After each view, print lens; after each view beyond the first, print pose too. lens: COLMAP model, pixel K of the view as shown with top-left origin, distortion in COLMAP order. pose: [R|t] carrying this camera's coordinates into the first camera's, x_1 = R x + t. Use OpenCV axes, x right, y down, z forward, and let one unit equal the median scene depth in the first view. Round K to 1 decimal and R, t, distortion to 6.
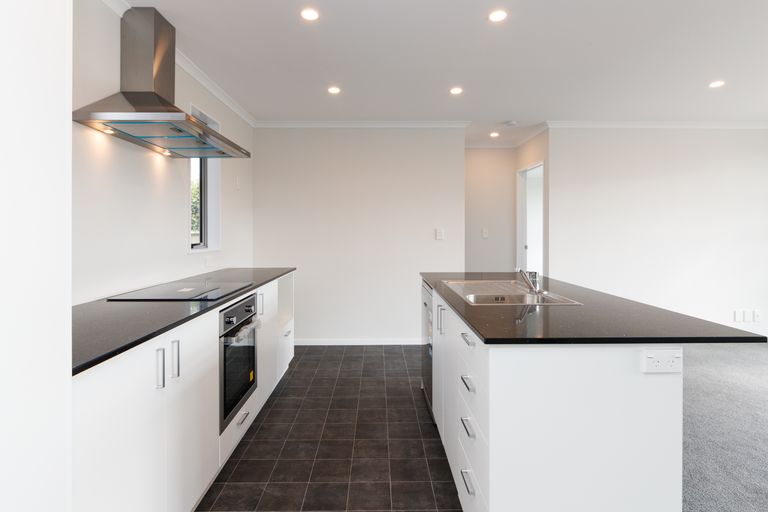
lens RADIAL K [[400.6, 0, 383.7], [0, 400.6, 239.9], [0, 0, 1]] dist [-0.000467, 0.000180]
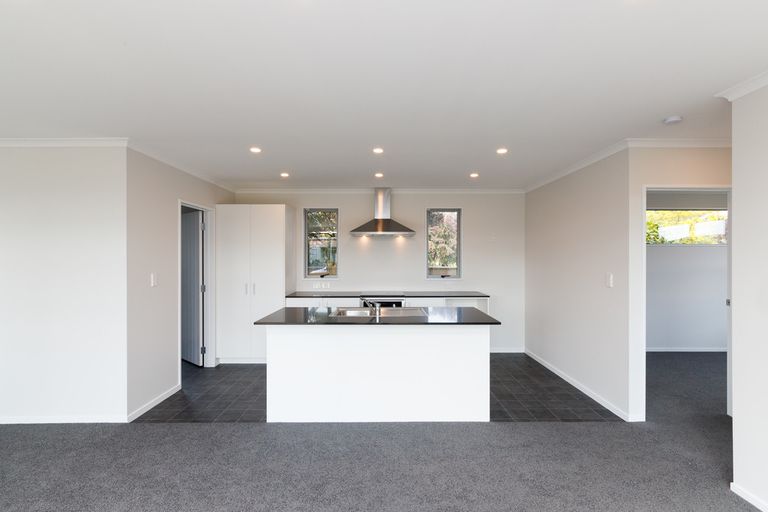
lens RADIAL K [[363.0, 0, 384.0], [0, 363.0, 256.0], [0, 0, 1]] dist [-0.001376, -0.000233]
pose [[-0.005445, -0.004434, -0.999975, 0.855620], [-0.024916, 0.999680, -0.004297, -0.047267], [0.999675, 0.024892, -0.005553, 0.491116]]
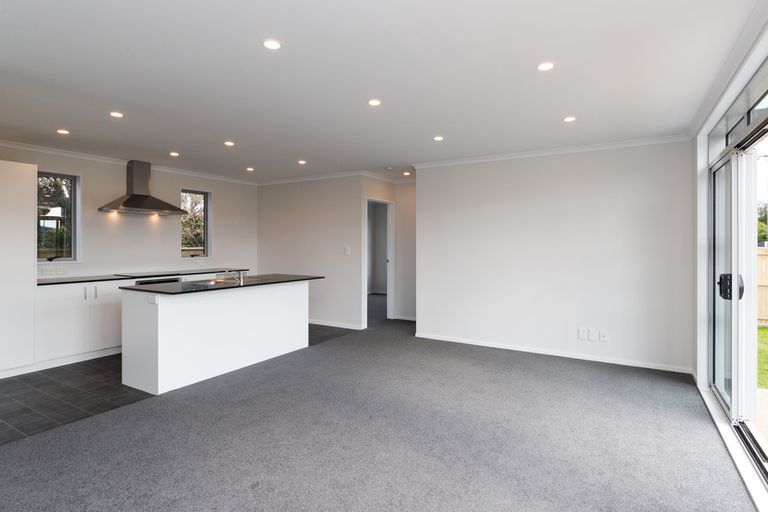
lens RADIAL K [[400.6, 0, 383.7], [0, 400.6, 239.9], [0, 0, 1]] dist [-0.000467, 0.000180]
pose [[0.847178, -0.005527, -0.531280, 0.940162], [-0.012842, 0.999441, -0.030875, -0.010283], [0.531154, 0.032980, 0.846633, -0.127064]]
